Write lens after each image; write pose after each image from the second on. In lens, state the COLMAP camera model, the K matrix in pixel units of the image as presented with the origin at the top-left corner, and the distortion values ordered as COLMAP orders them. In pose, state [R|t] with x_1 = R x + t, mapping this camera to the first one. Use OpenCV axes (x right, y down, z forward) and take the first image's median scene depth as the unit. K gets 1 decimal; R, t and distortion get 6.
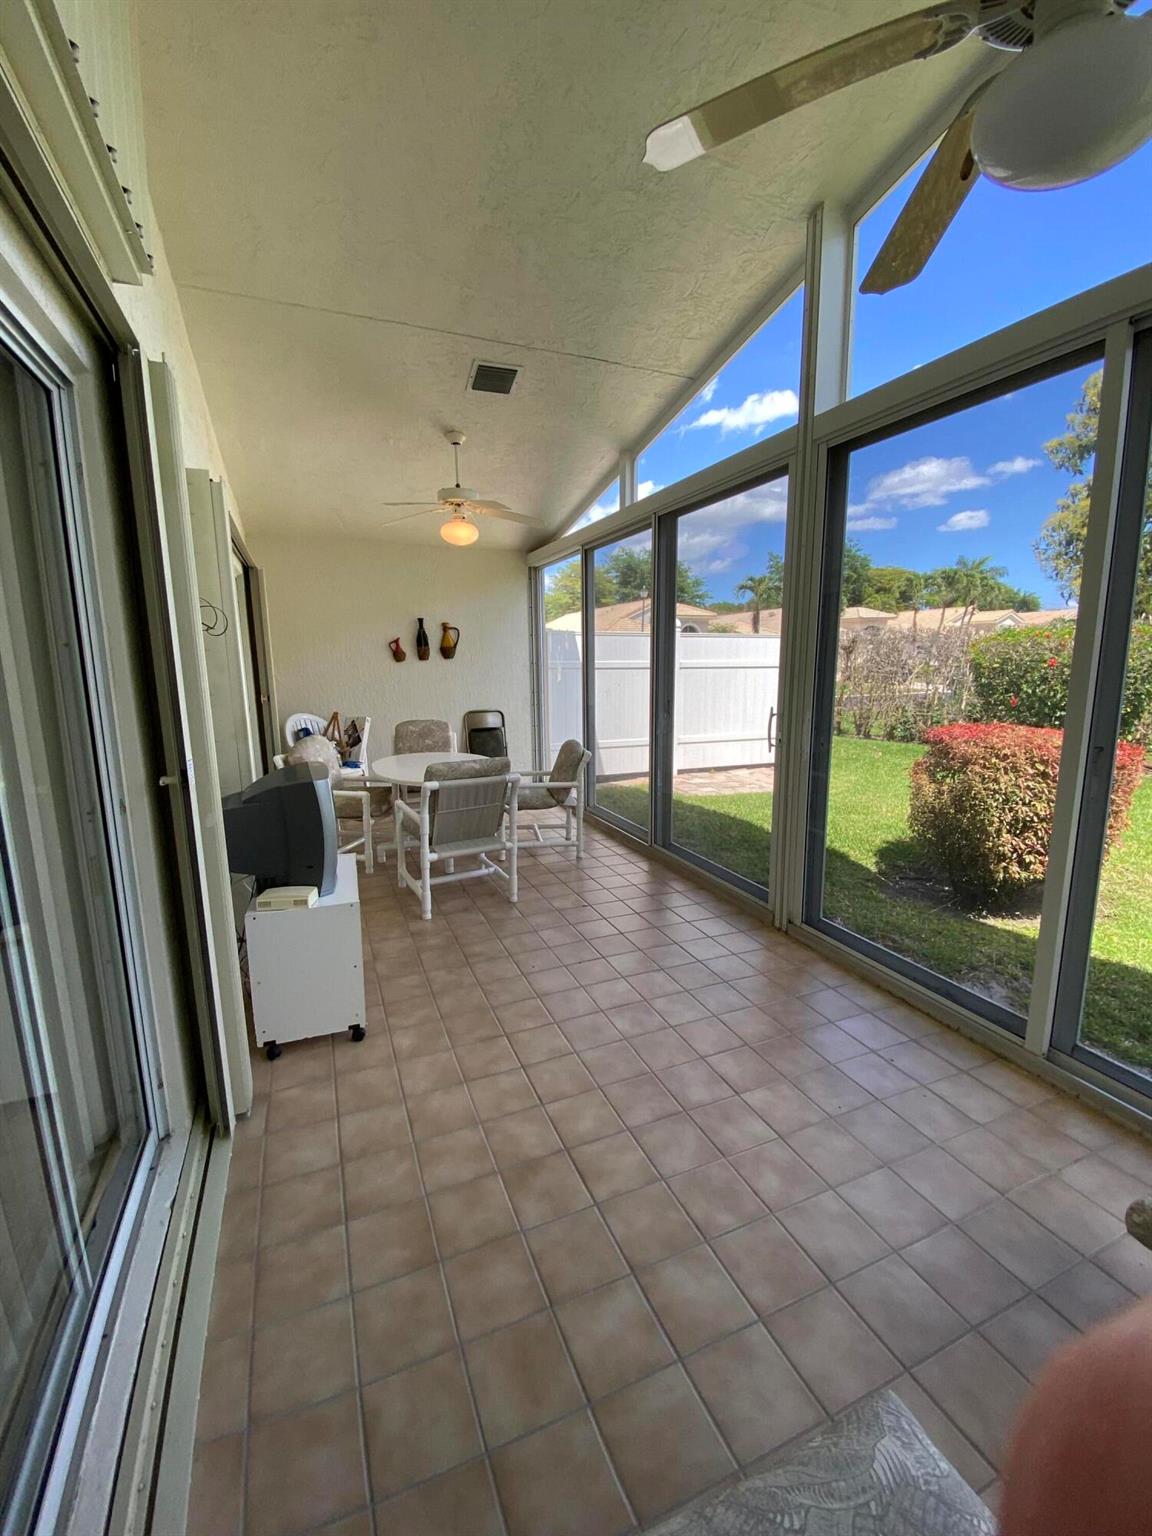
lens RADIAL K [[623.1, 0, 565.4], [0, 623.1, 763.7], [0, 0, 1]] dist [-0.000765, -0.004841]
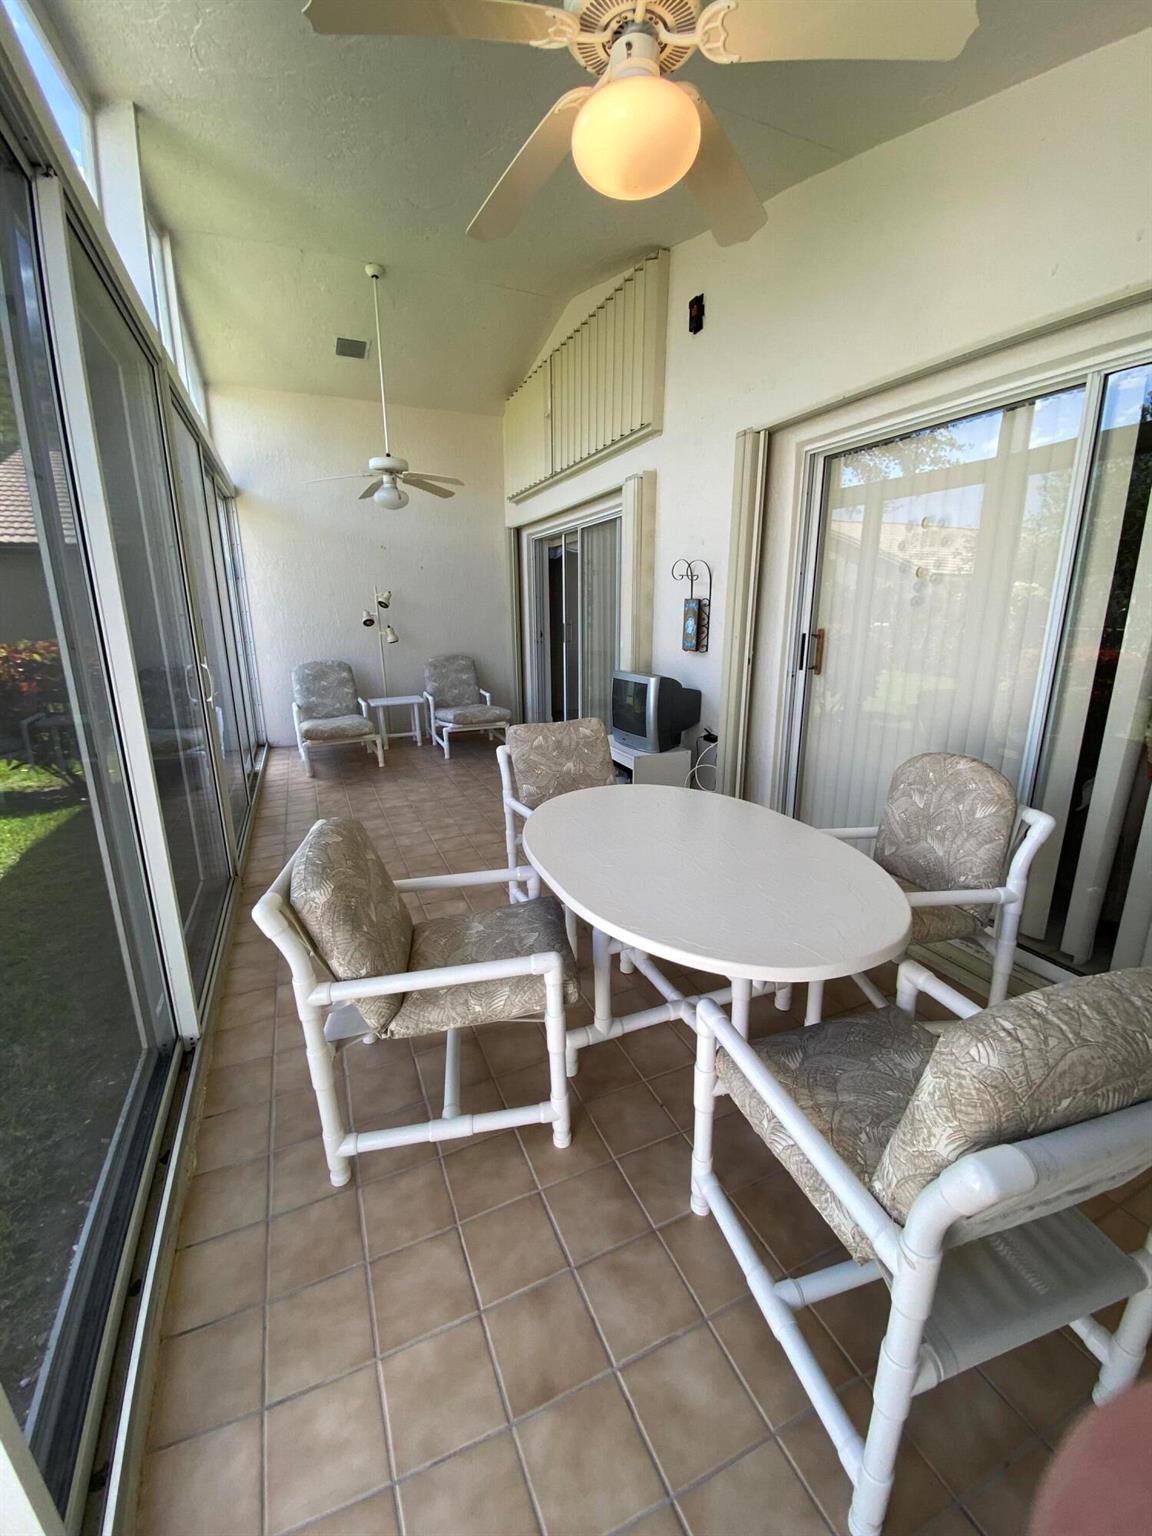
lens RADIAL K [[623.1, 0, 579.1], [0, 623.1, 770.6], [0, 0, 1]] dist [-0.000765, -0.004841]
pose [[-0.999699, 0.015303, -0.019167, -0.163993], [0.006221, 0.914121, 0.405394, -0.275670], [0.023724, 0.405153, -0.913941, 1.768508]]
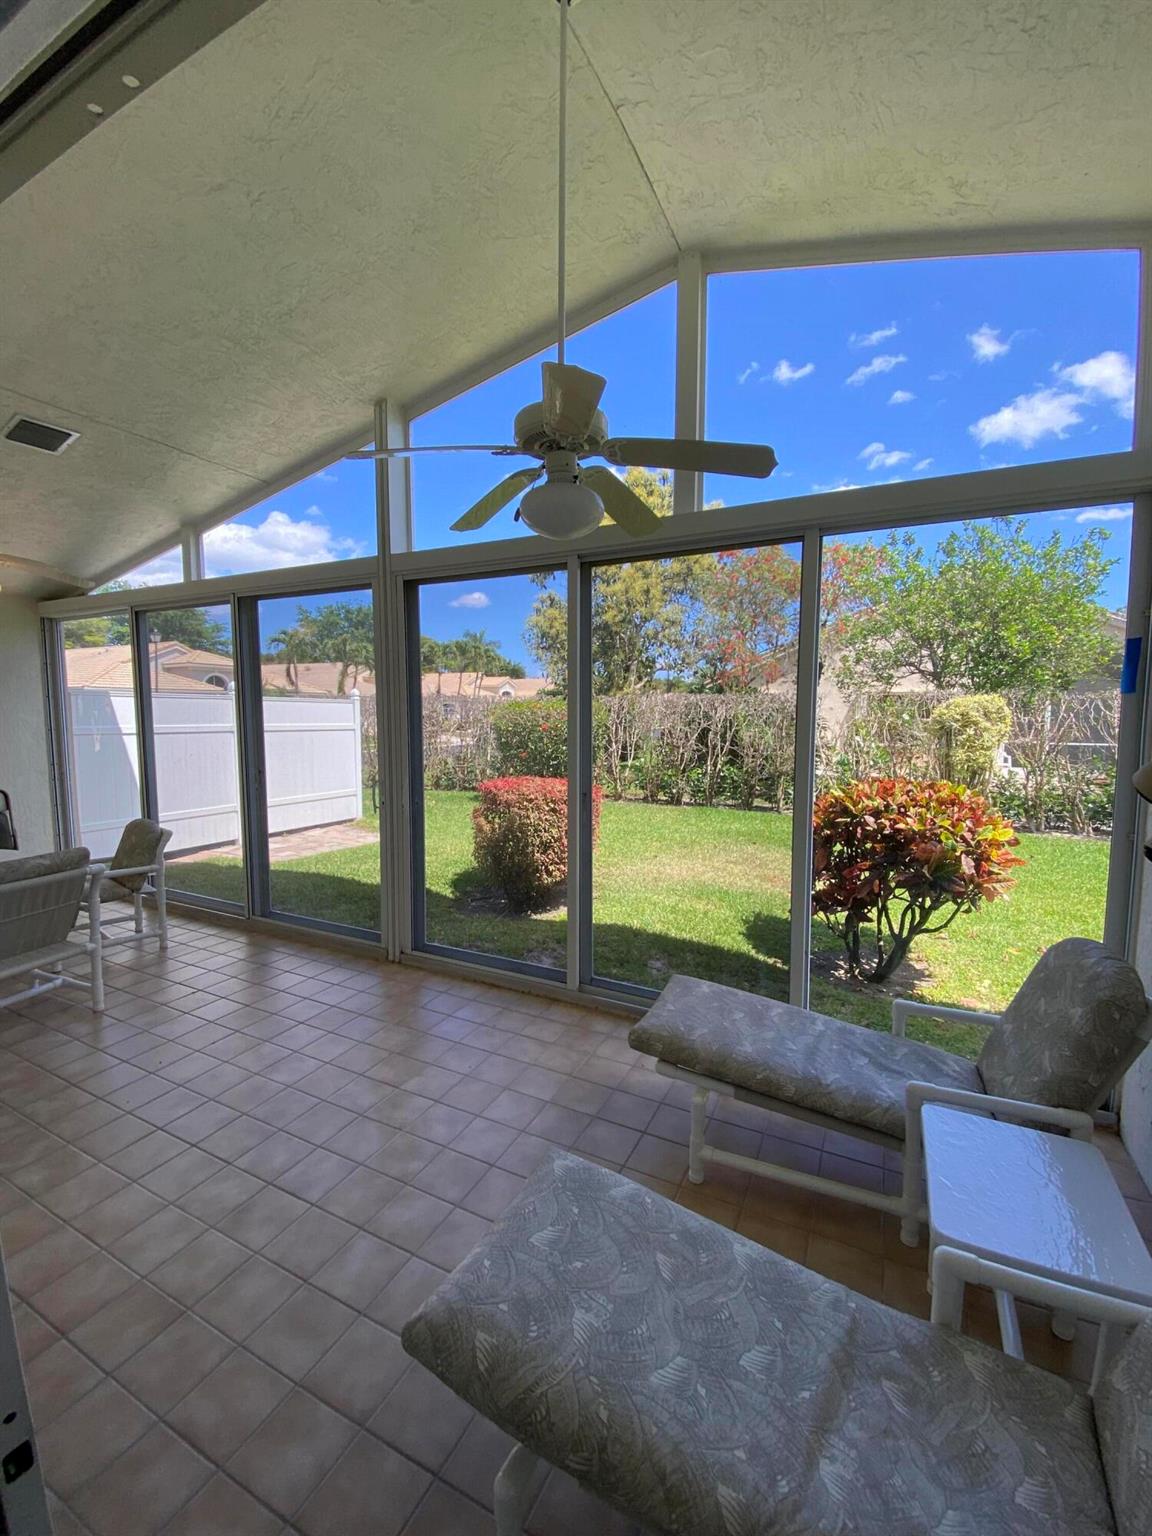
lens RADIAL K [[623.1, 0, 577.6], [0, 623.1, 767.4], [0, 0, 1]] dist [-0.000765, -0.004841]
pose [[0.750580, -0.051131, 0.658798, -0.146365], [0.103868, 0.993737, -0.041211, -0.014361], [-0.652565, 0.099361, 0.751190, -0.147678]]
